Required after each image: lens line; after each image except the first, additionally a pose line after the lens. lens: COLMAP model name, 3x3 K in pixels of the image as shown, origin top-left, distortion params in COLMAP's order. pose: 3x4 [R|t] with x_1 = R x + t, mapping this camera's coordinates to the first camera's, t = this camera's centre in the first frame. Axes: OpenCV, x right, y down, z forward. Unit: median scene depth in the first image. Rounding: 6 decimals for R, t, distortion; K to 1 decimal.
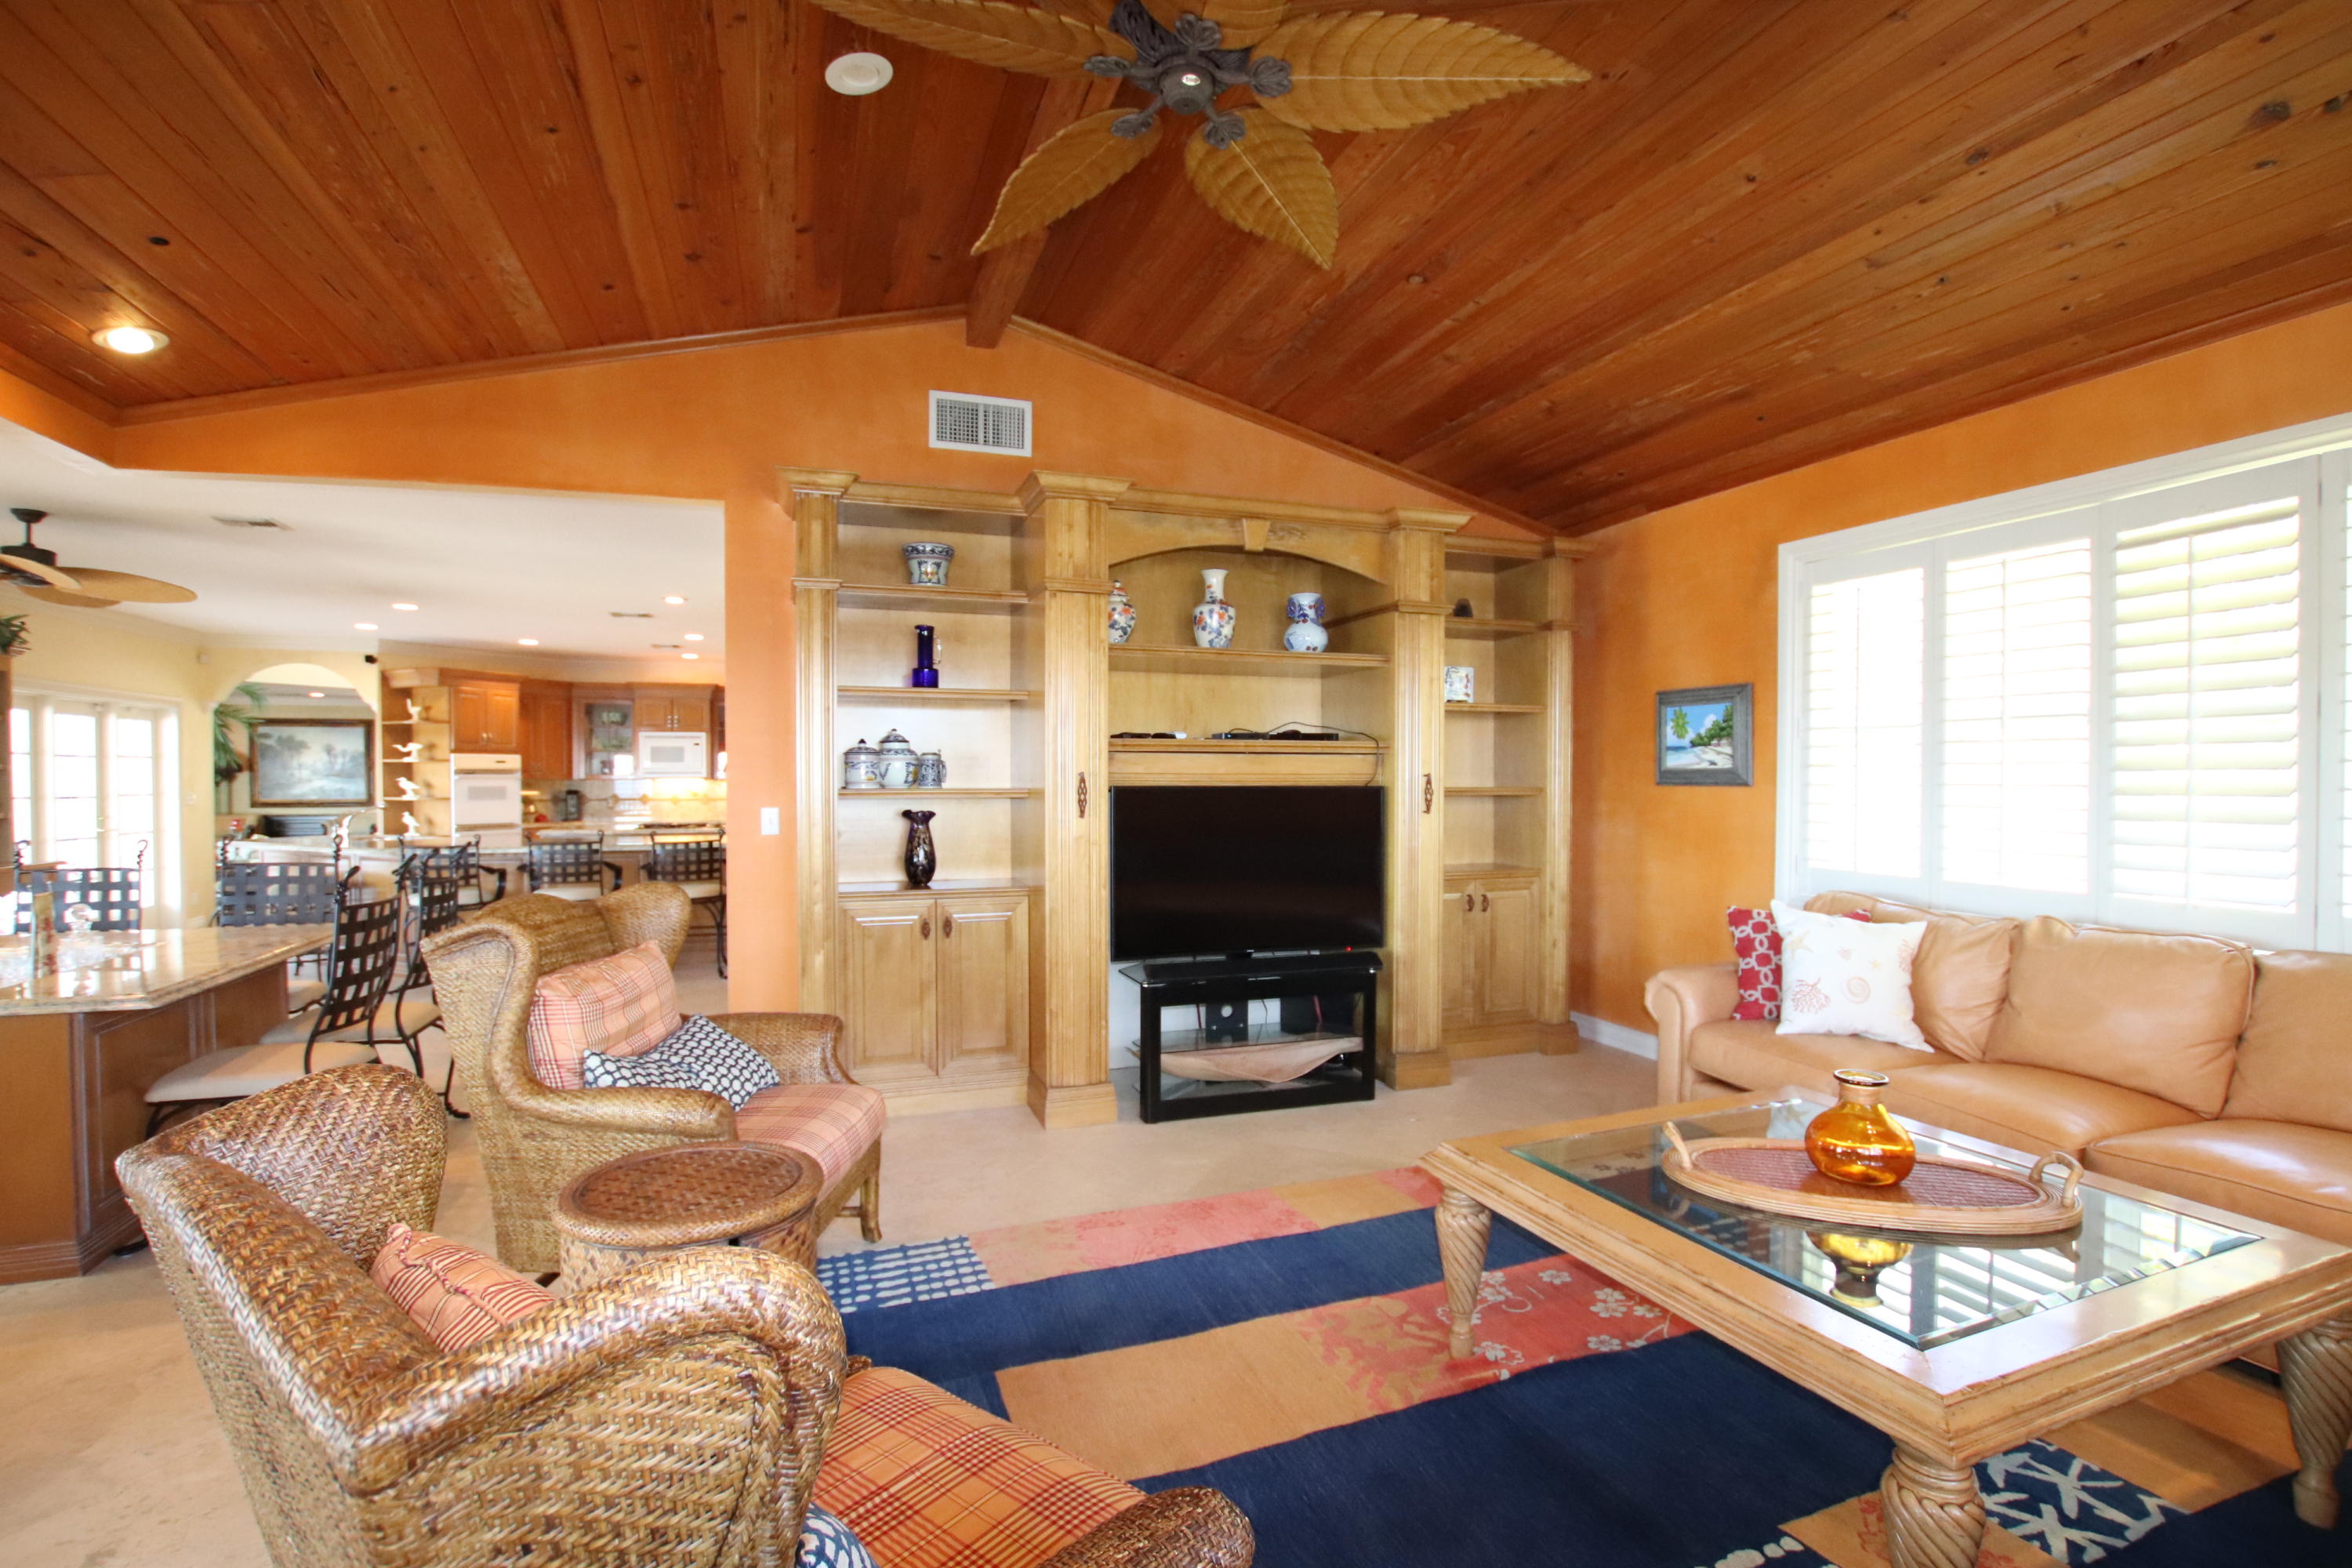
lens RADIAL K [[1098.1, 0, 1188.7], [0, 1098.1, 799.8], [0, 0, 1]] dist [-0.032079, 0.003675]
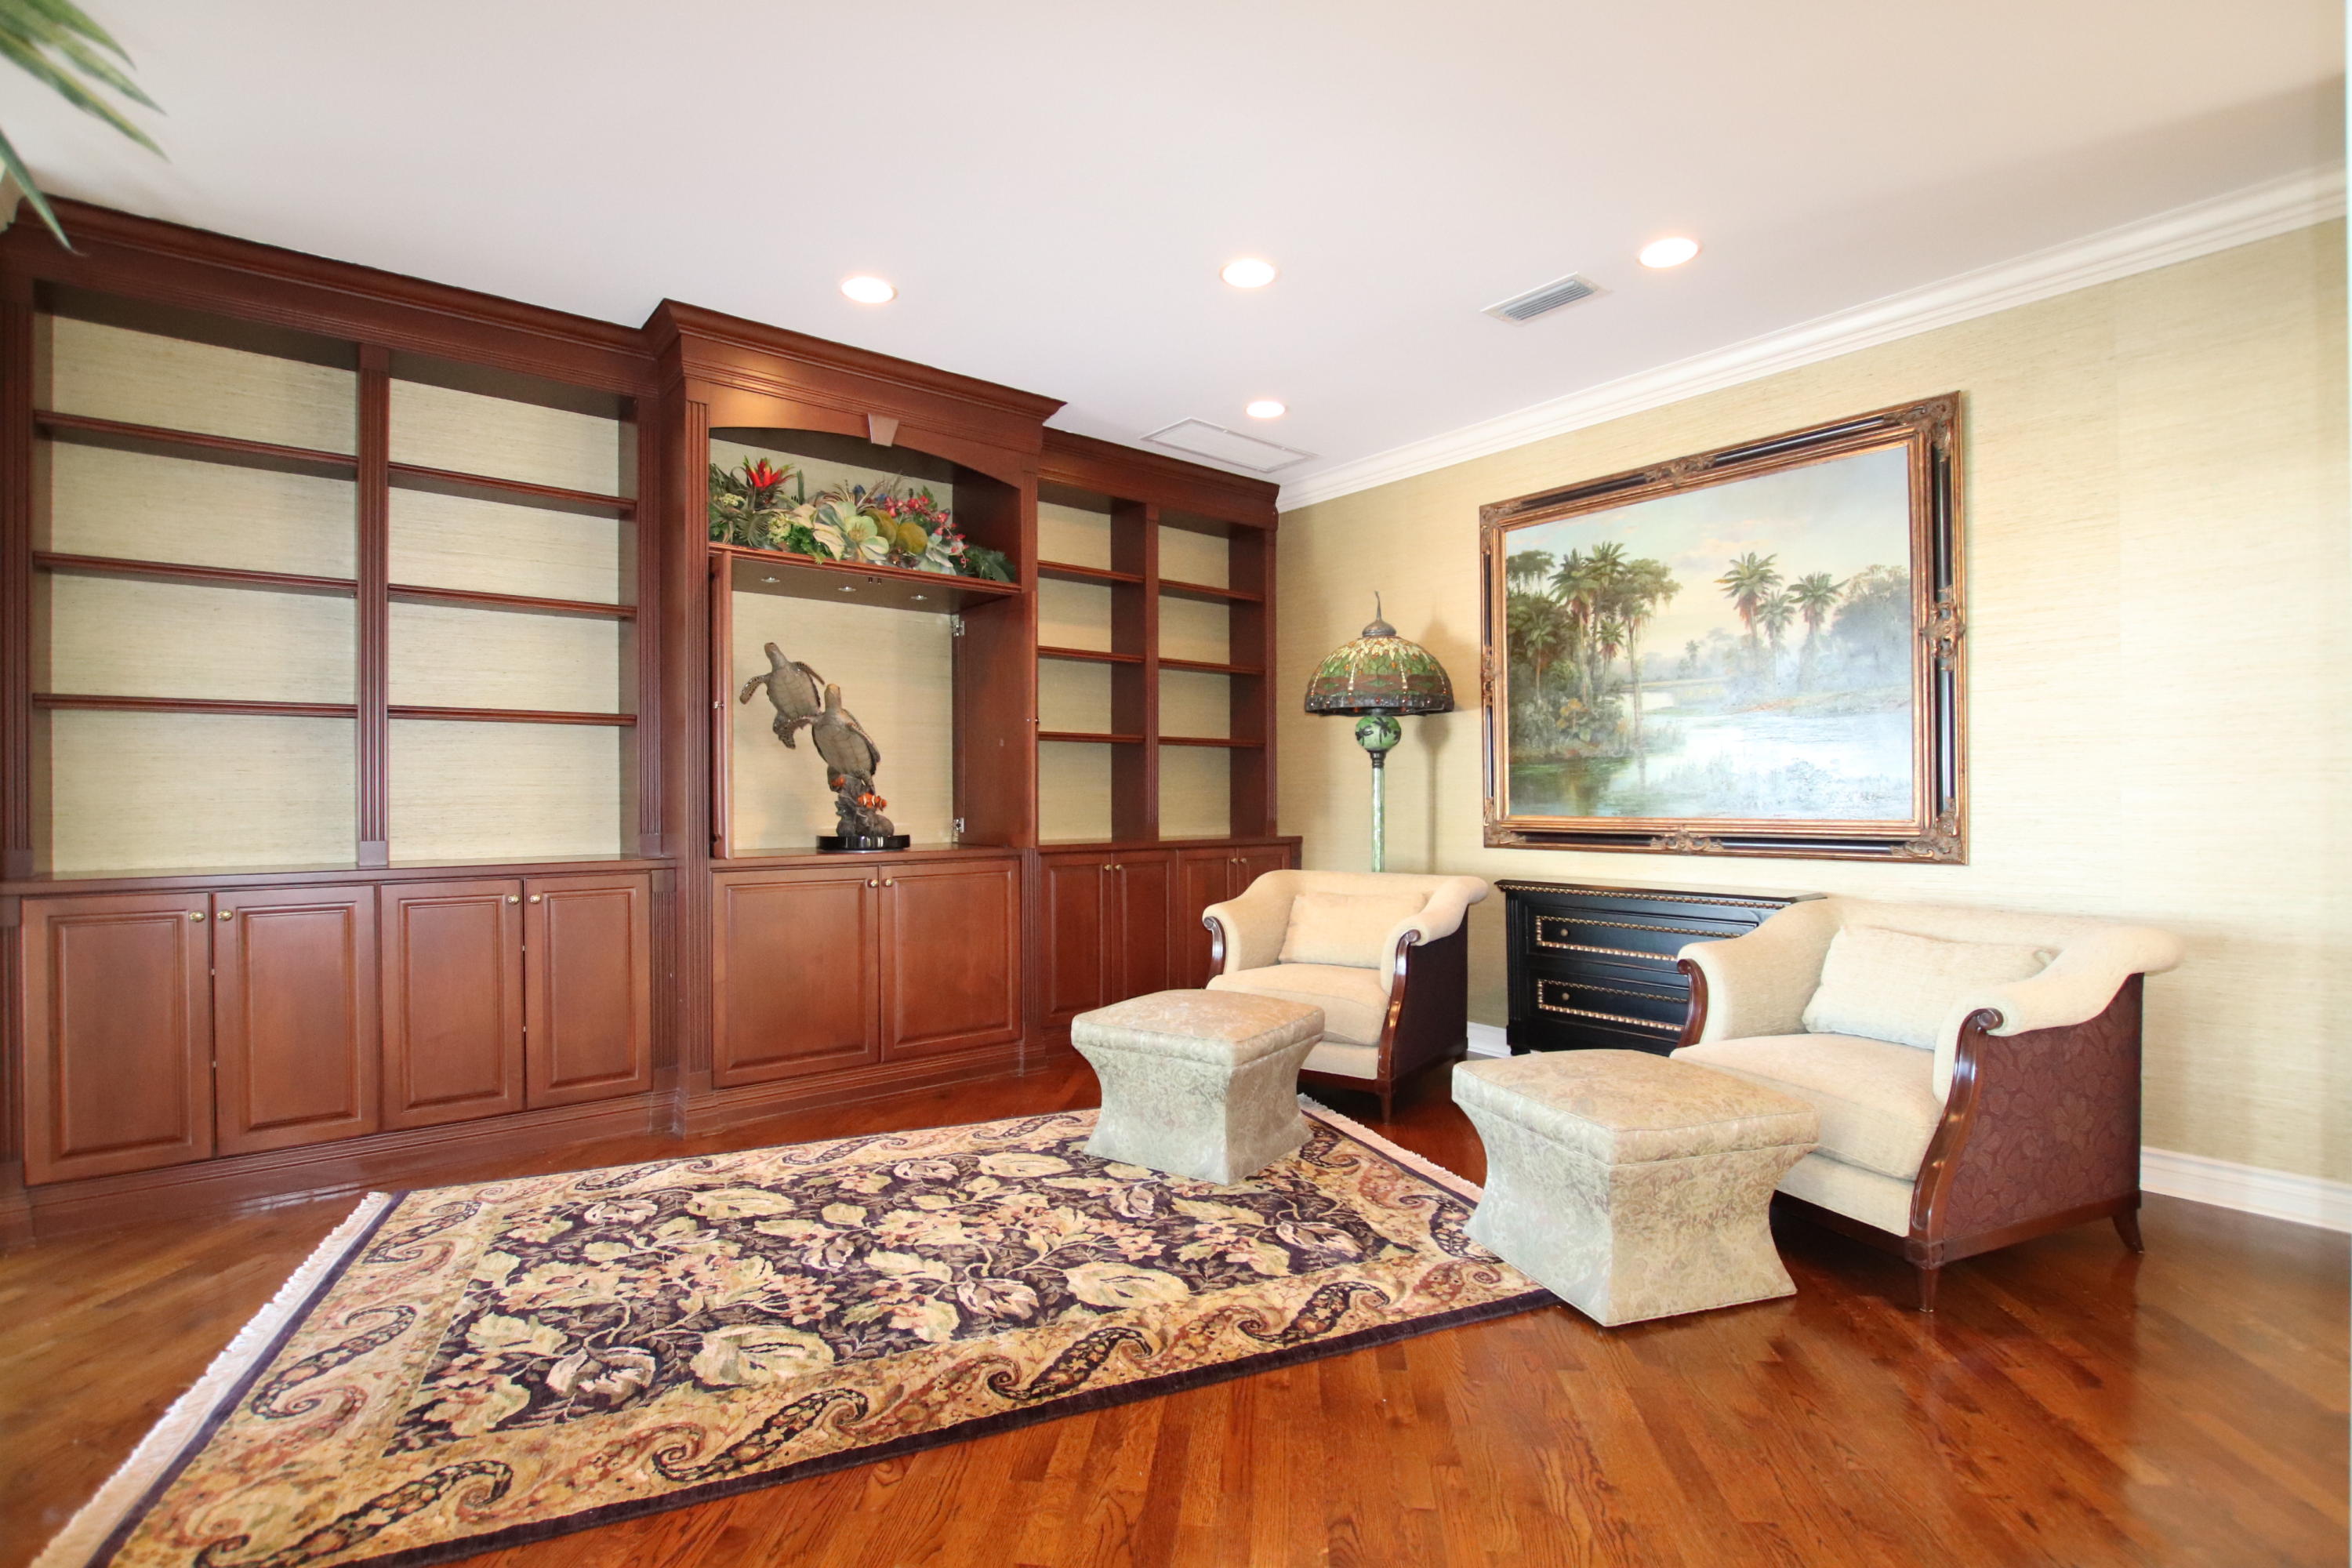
lens RADIAL K [[1098.1, 0, 1176.6], [0, 1098.1, 793.2], [0, 0, 1]] dist [-0.032079, 0.003675]
pose [[0.304345, -0.007538, -0.952532, -1.012657], [-0.014670, 0.999813, -0.012600, -0.002677], [0.952449, 0.017808, 0.304177, 1.333399]]
